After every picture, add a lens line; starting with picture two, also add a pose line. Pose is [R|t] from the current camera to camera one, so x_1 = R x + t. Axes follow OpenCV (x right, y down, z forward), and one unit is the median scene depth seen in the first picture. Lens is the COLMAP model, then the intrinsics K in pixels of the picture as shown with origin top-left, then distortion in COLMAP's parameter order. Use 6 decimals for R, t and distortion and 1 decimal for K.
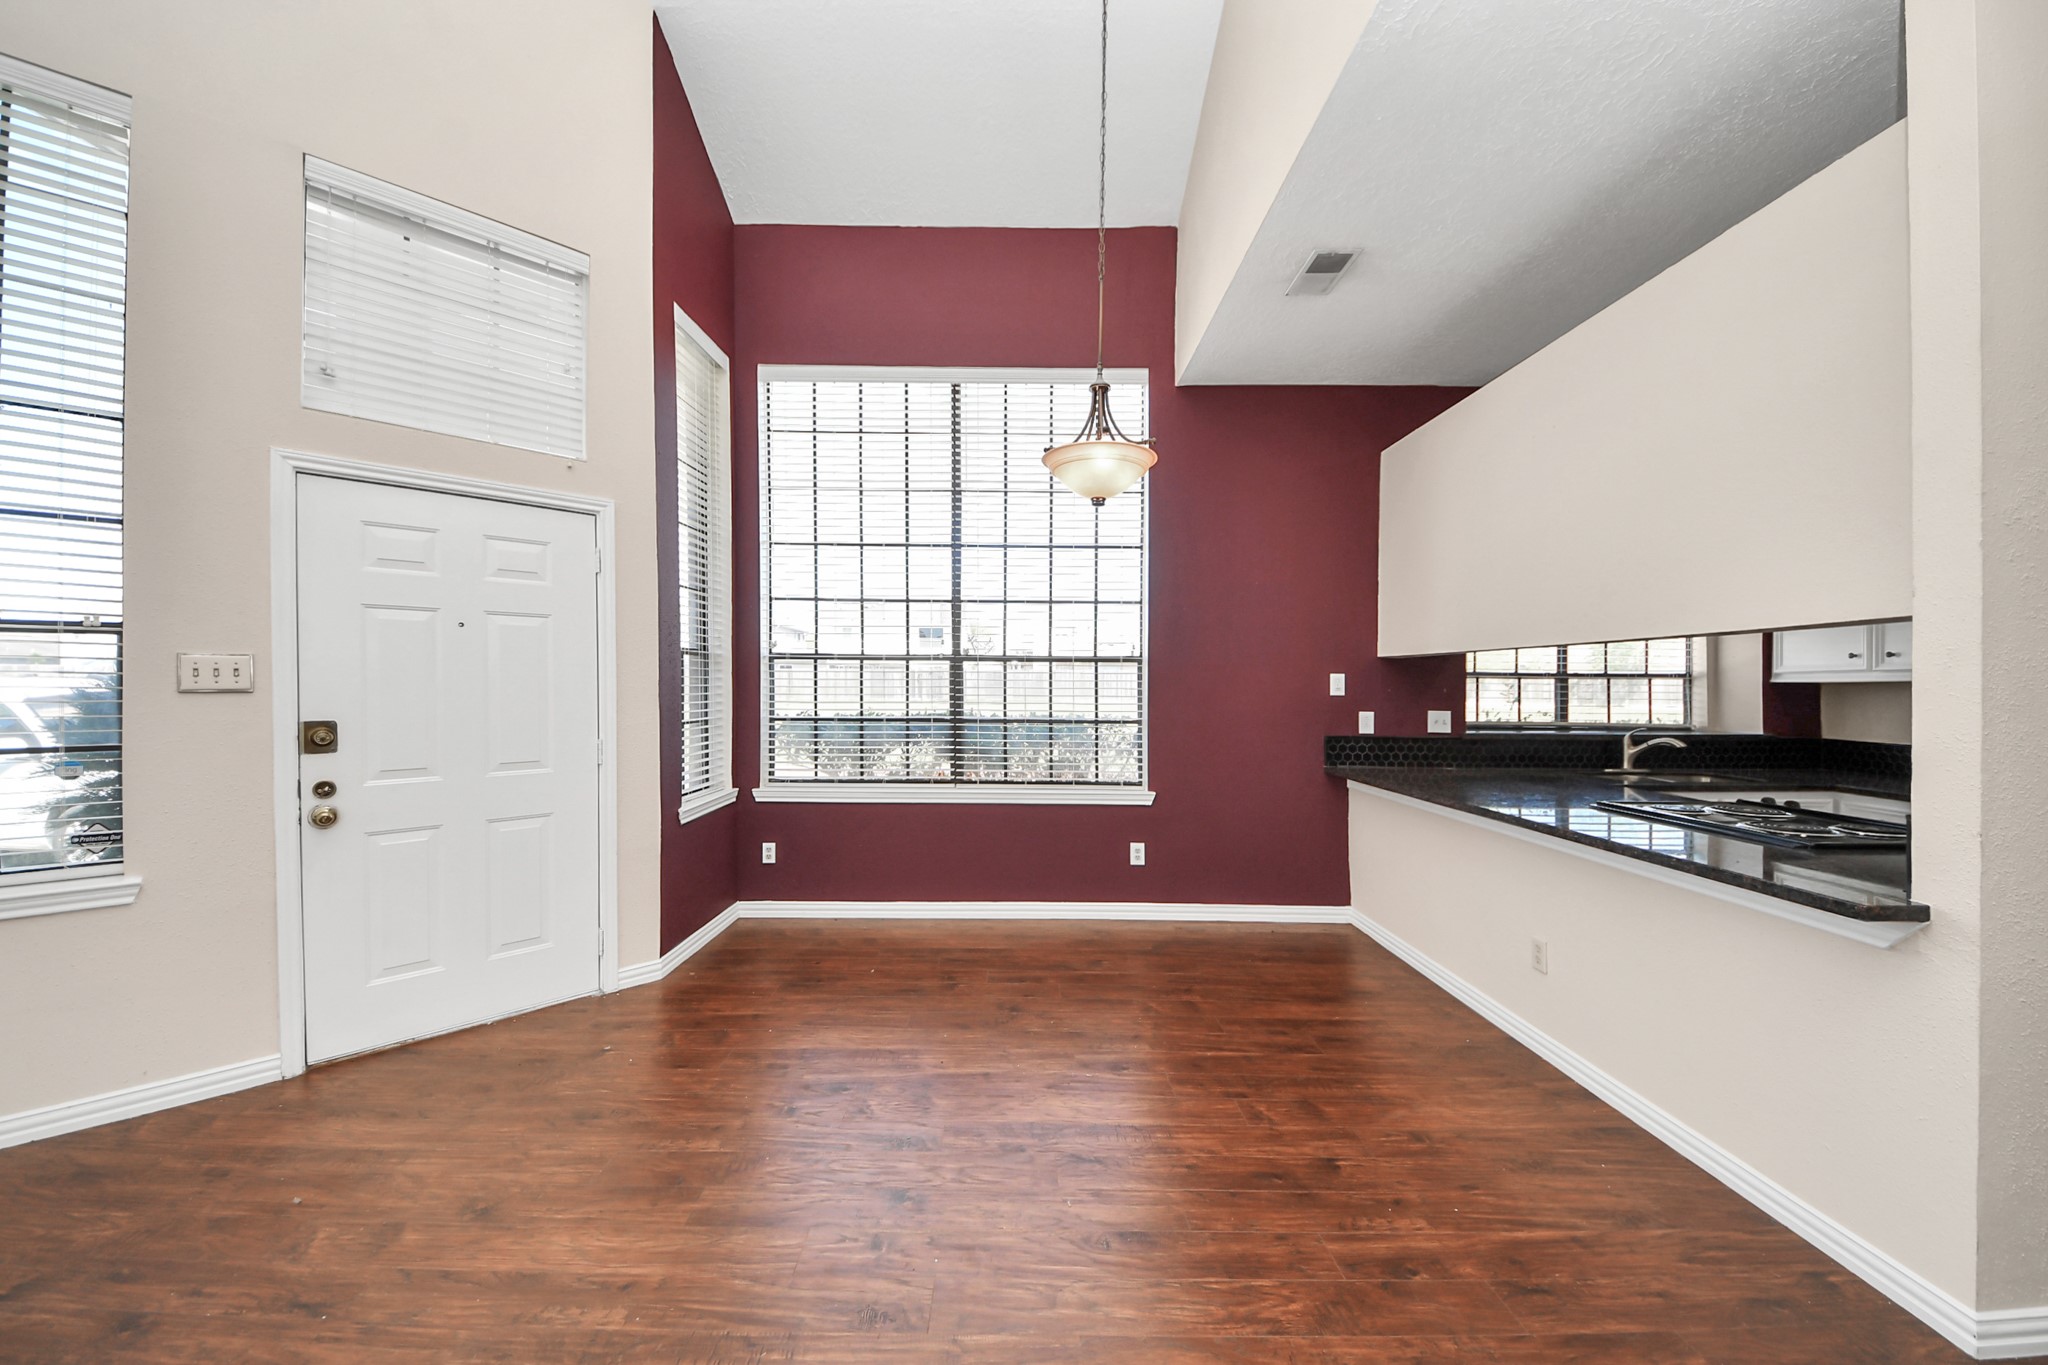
lens RADIAL K [[724.1, 0, 1022.9], [0, 724.1, 689.1], [0, 0, 1]] dist [0.042749, -0.023865]
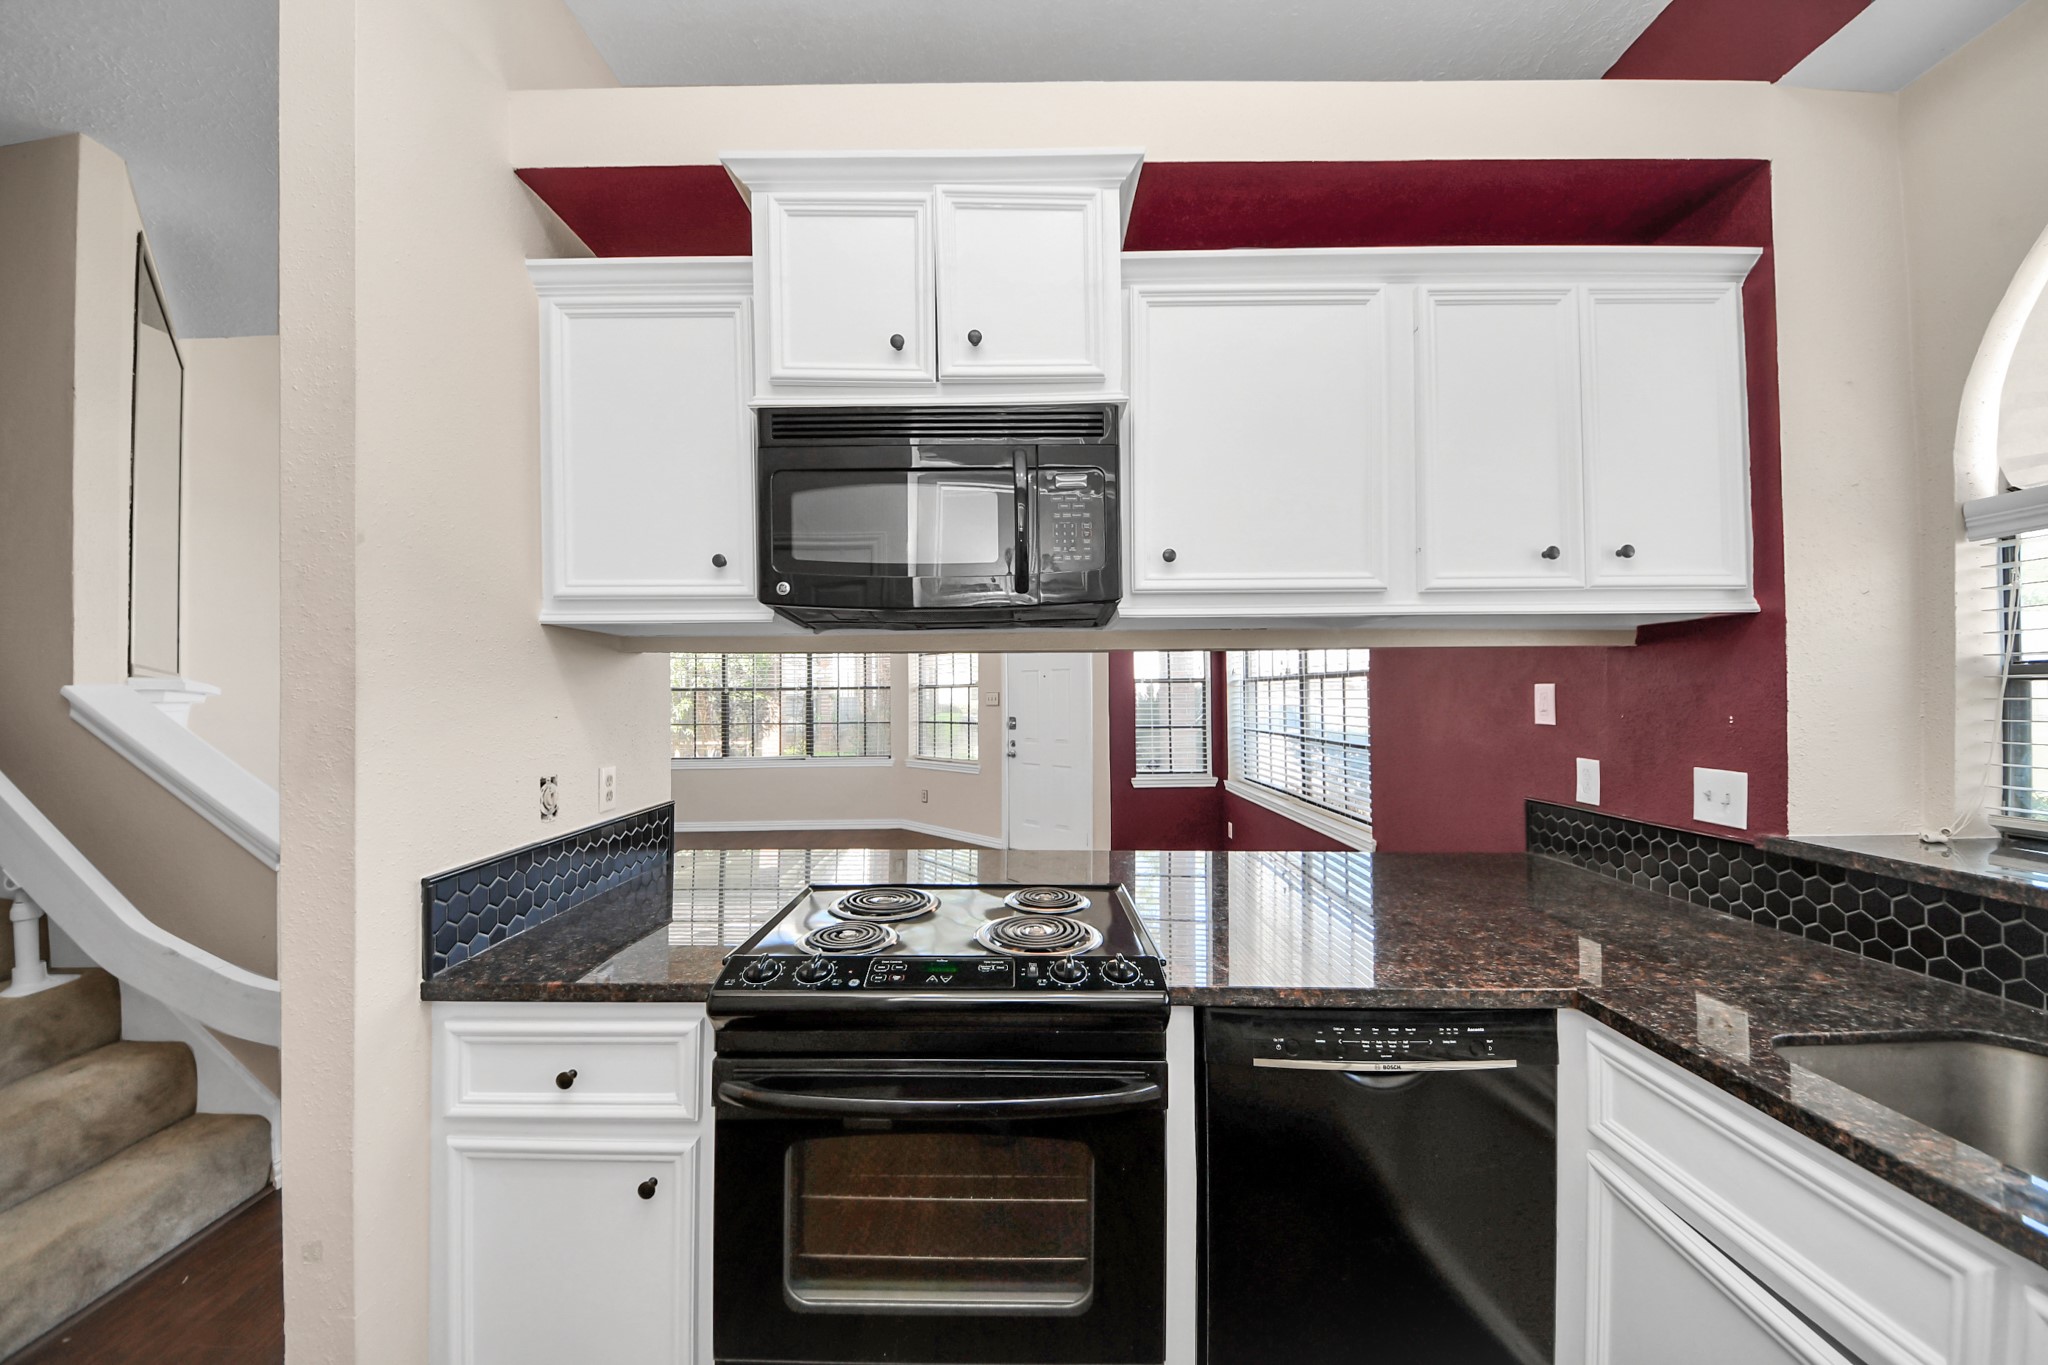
lens RADIAL K [[726.5, 0, 1010.6], [0, 726.5, 682.3], [0, 0, 1]] dist [0.037951, -0.025433]
pose [[-0.009833, -0.027098, -0.999584, 0.981703], [-0.003223, 0.999628, -0.027067, -0.006285], [0.999946, 0.002956, -0.009917, 0.619686]]
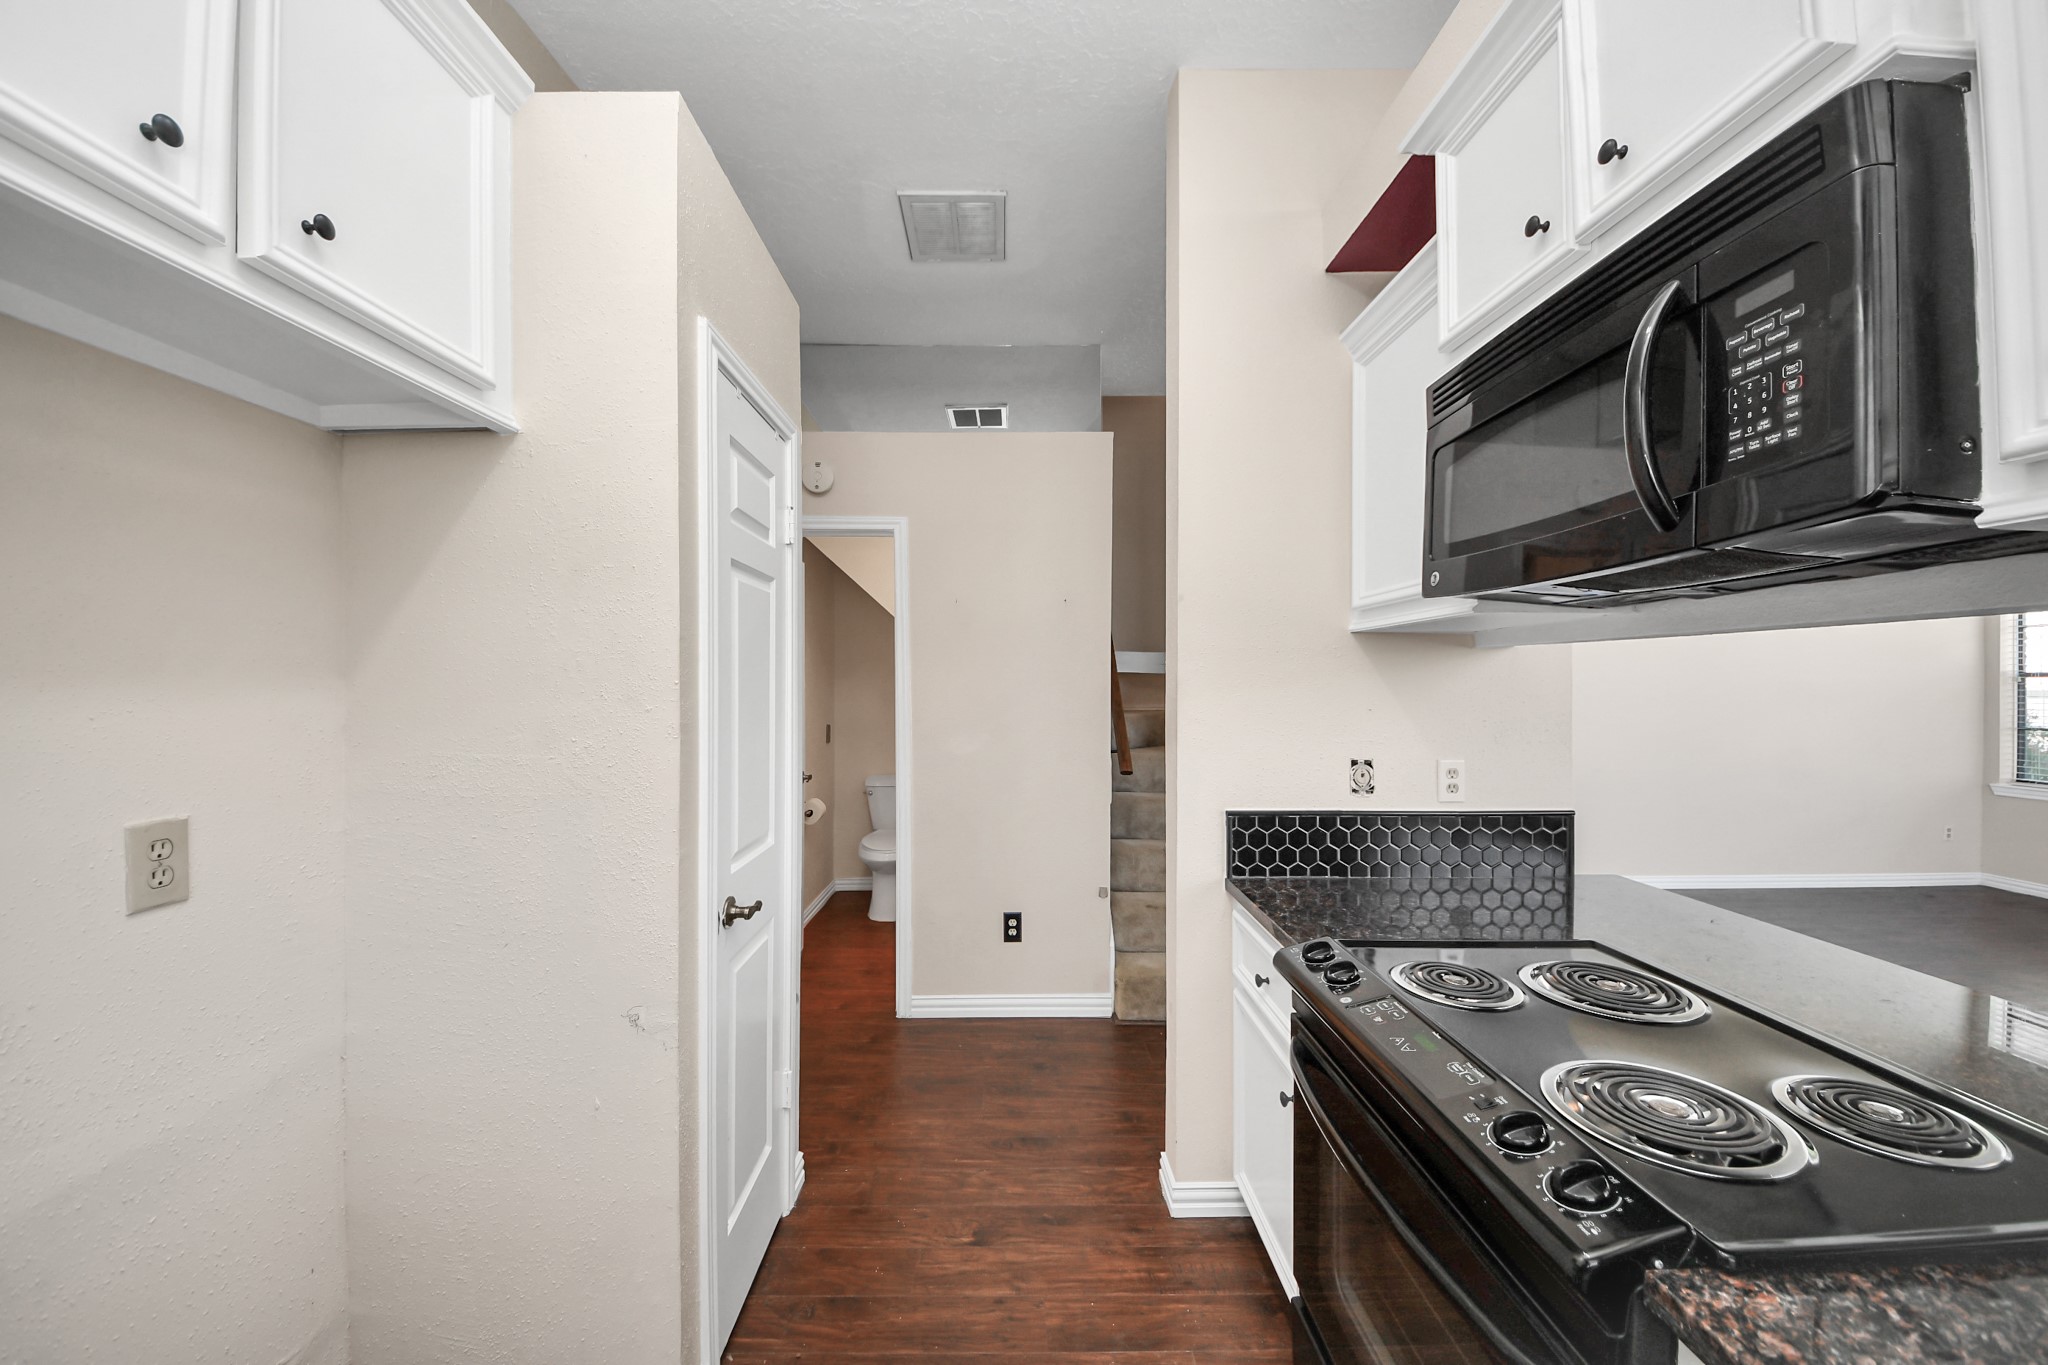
lens RADIAL K [[721.5, 0, 985.4], [0, 721.5, 682.2], [0, 0, 1]] dist [0.034384, -0.019503]
pose [[-0.999676, -0.005230, 0.024913, 0.815195], [-0.005071, 0.999966, 0.006460, -0.016542], [-0.024946, 0.006332, -0.999669, 0.841407]]
